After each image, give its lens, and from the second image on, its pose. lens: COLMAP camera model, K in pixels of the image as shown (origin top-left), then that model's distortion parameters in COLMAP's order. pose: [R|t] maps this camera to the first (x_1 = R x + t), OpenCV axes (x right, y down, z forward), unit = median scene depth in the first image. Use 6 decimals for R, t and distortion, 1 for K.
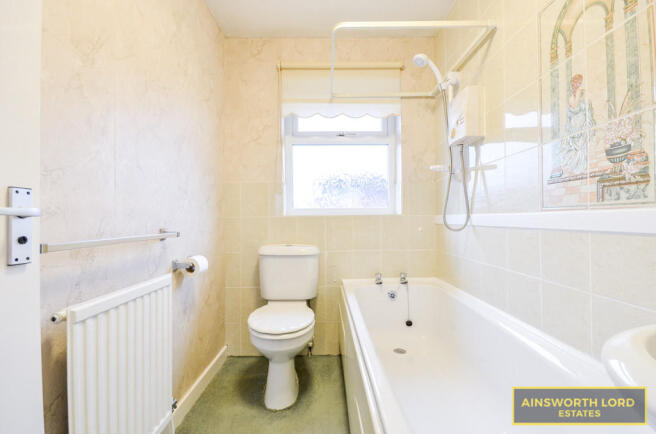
lens RADIAL K [[284.4, 0, 331.7], [0, 284.4, 218.4], [0, 0, 1]] dist [0.016991, -0.011369]
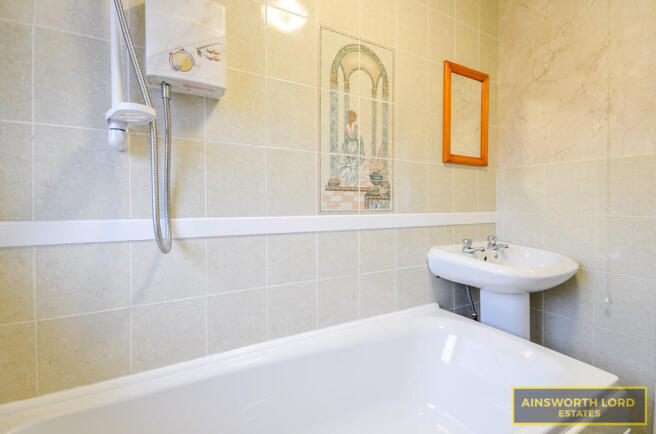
lens RADIAL K [[284.4, 0, 331.7], [0, 284.4, 218.4], [0, 0, 1]] dist [0.016991, -0.011369]
pose [[-0.457471, 0.002017, 0.889222, -0.152767], [0.019157, 0.999788, 0.007588, -0.012666], [-0.889018, 0.020506, -0.457412, 0.992859]]
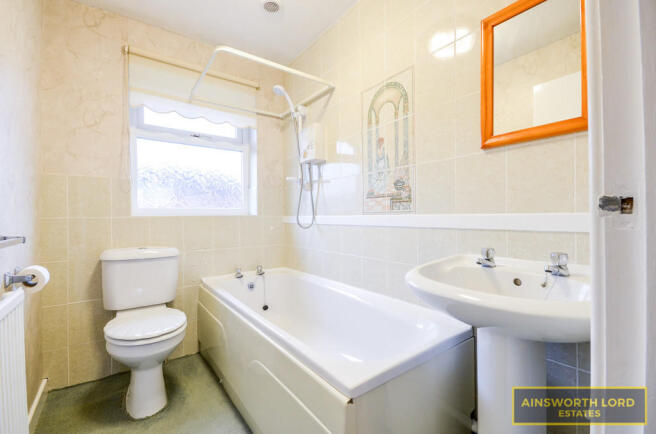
lens RADIAL K [[284.4, 0, 331.7], [0, 284.4, 218.4], [0, 0, 1]] dist [0.016991, -0.011369]
pose [[0.810783, -0.001444, 0.585345, -0.243011], [-0.000596, 0.999994, 0.003293, -0.006537], [-0.585346, -0.003019, 0.810778, -0.141936]]
